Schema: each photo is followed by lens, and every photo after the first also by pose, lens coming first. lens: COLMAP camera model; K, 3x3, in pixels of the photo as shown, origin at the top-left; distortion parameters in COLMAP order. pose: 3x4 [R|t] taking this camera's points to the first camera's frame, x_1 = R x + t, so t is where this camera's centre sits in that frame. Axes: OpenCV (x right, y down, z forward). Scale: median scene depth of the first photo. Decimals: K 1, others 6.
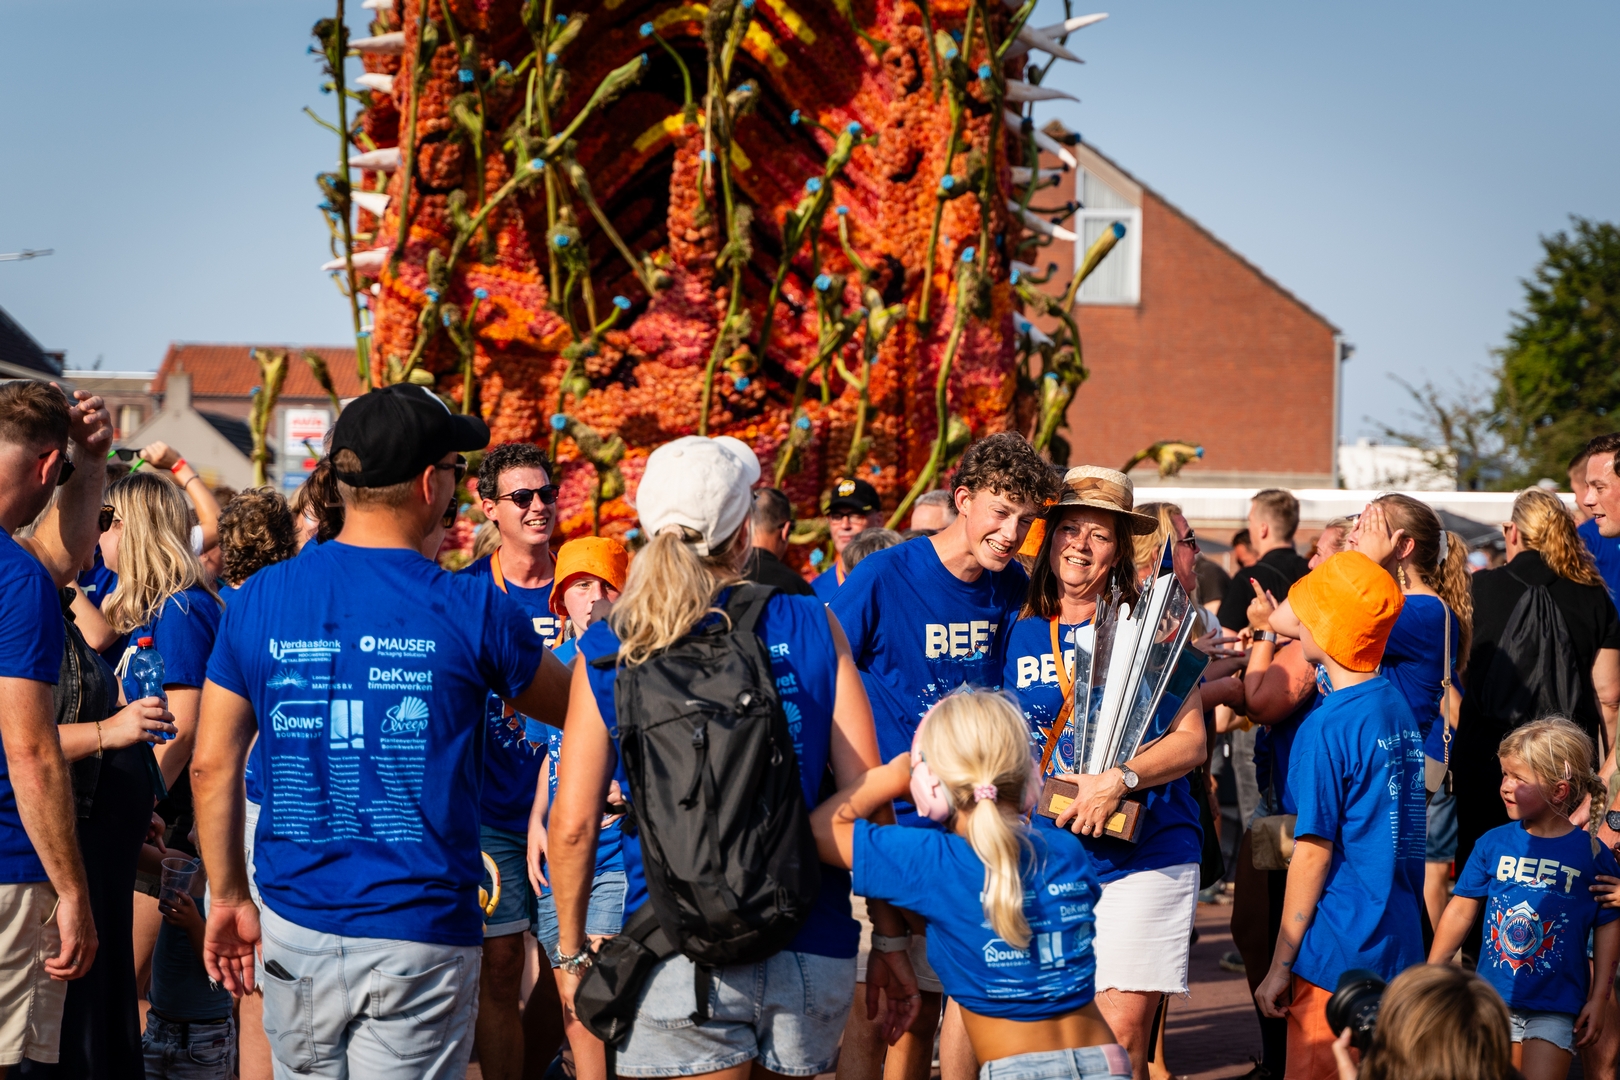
lens RADIAL K [[4252.0, 0, 810.0], [0, 4252.0, 540.0], [0, 0, 1]] dist [-0.083527, -0.416223]
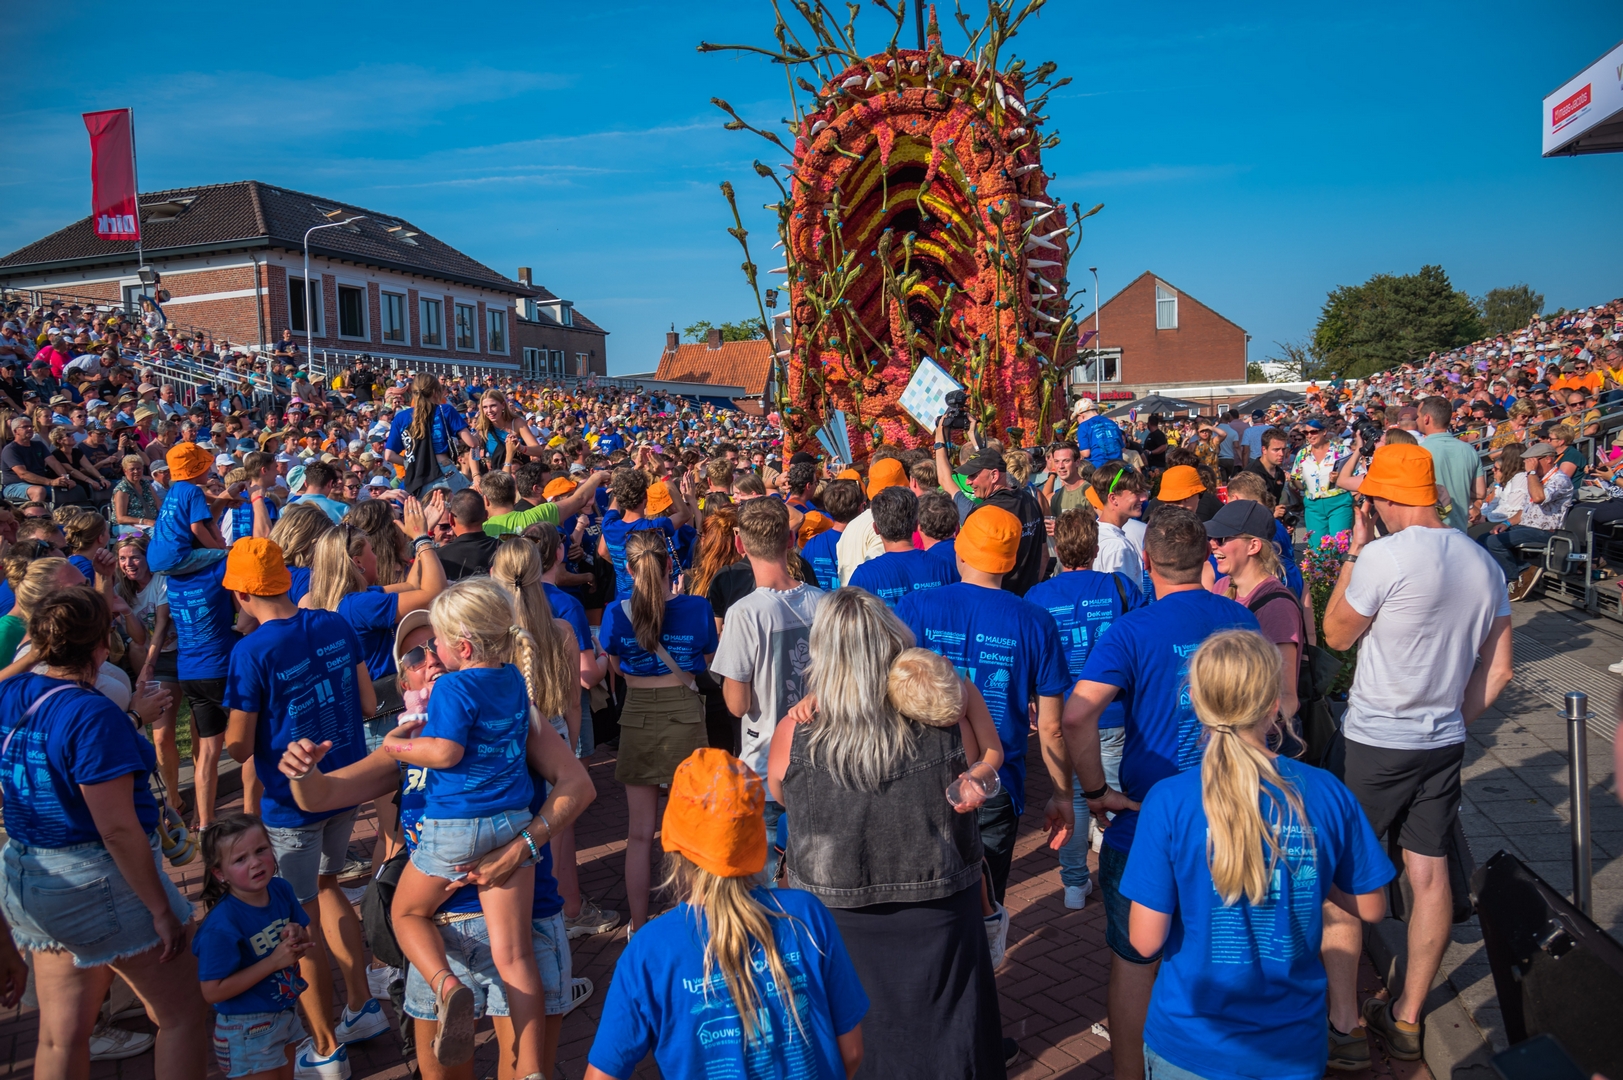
lens RADIAL K [[1171.1, 0, 811.5], [0, 1171.1, 540.0], [0, 0, 1]] dist [-0.035813, 0.000510]
pose [[0.966090, -0.041261, -0.254887, 0.092067], [0.069402, 0.992317, 0.102418, -0.024293], [0.248703, -0.116635, 0.961532, 0.294632]]
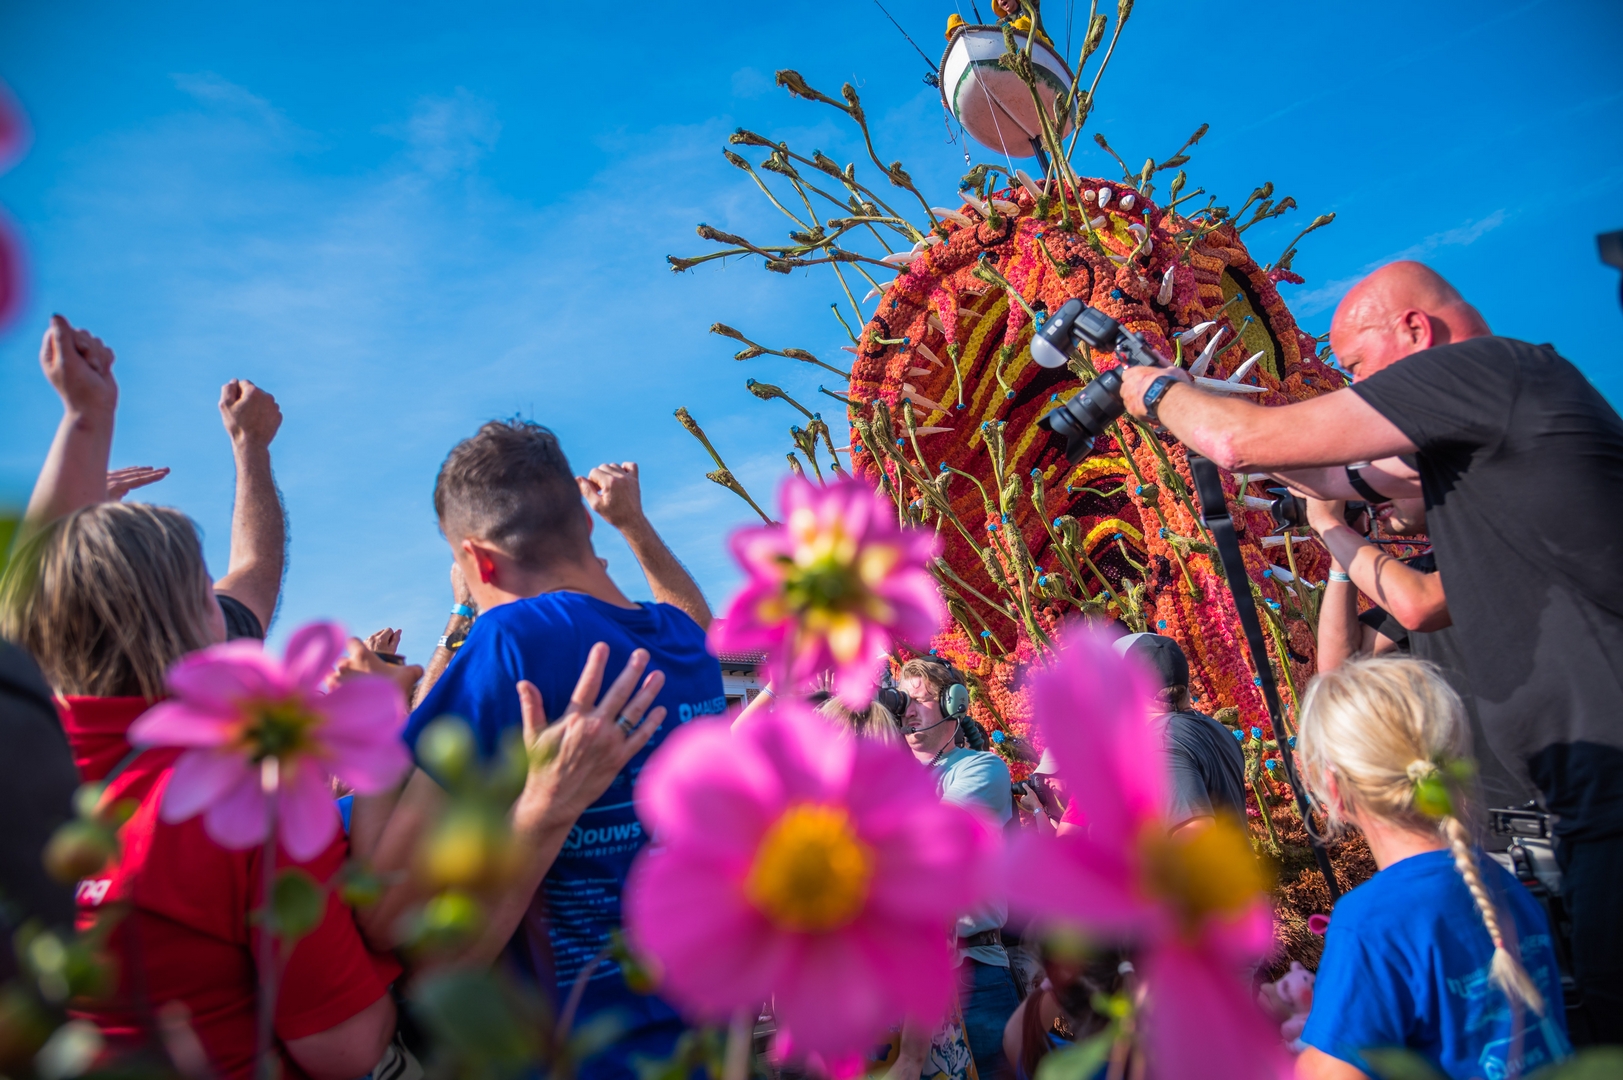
lens RADIAL K [[1105.5, 0, 811.5], [0, 1105.5, 540.0], [0, 0, 1]] dist [-0.033894, 0.000829]
pose [[0.734215, -0.319168, -0.599216, 0.162598], [0.169744, 0.940873, -0.293163, 0.020481], [0.657355, 0.113531, 0.744980, 0.633838]]
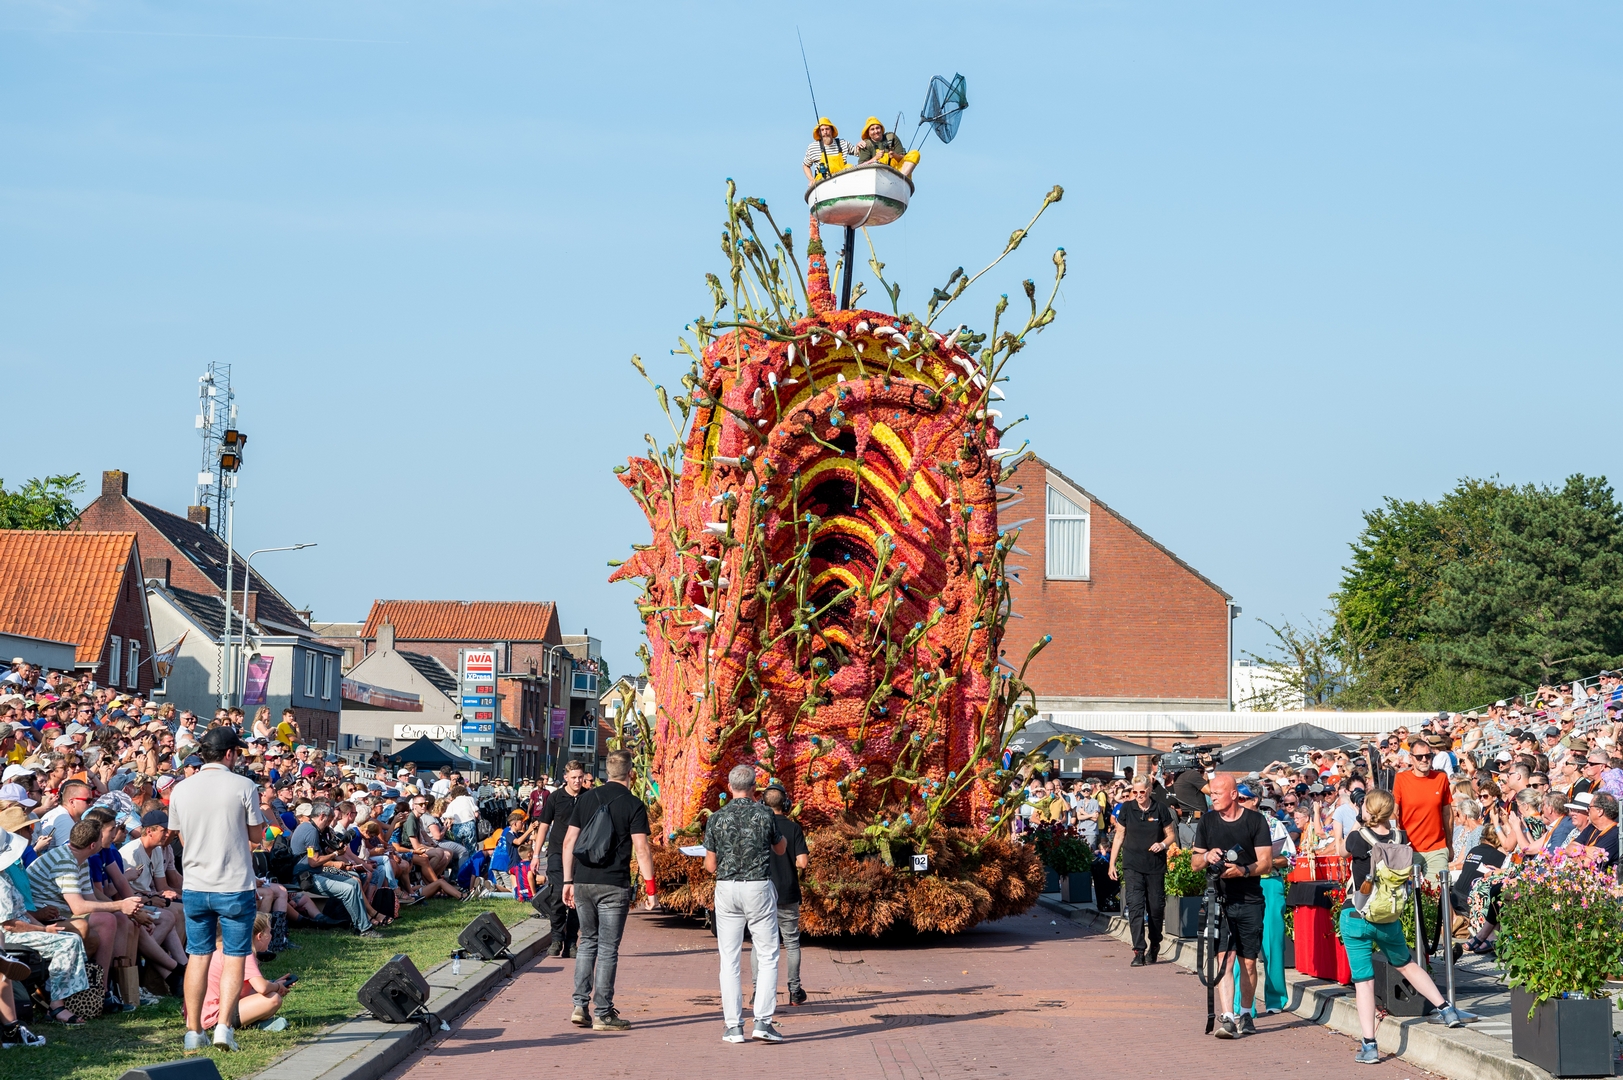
lens RADIAL K [[3163.1, 0, 811.5], [0, 3163.1, 540.0], [0, 0, 1]] dist [-0.156428, 0.087494]
pose [[0.999957, -0.009076, -0.001716, -0.045757], [0.008957, 0.998158, -0.060009, -0.020704], [0.002258, 0.059991, 0.998196, -0.187407]]
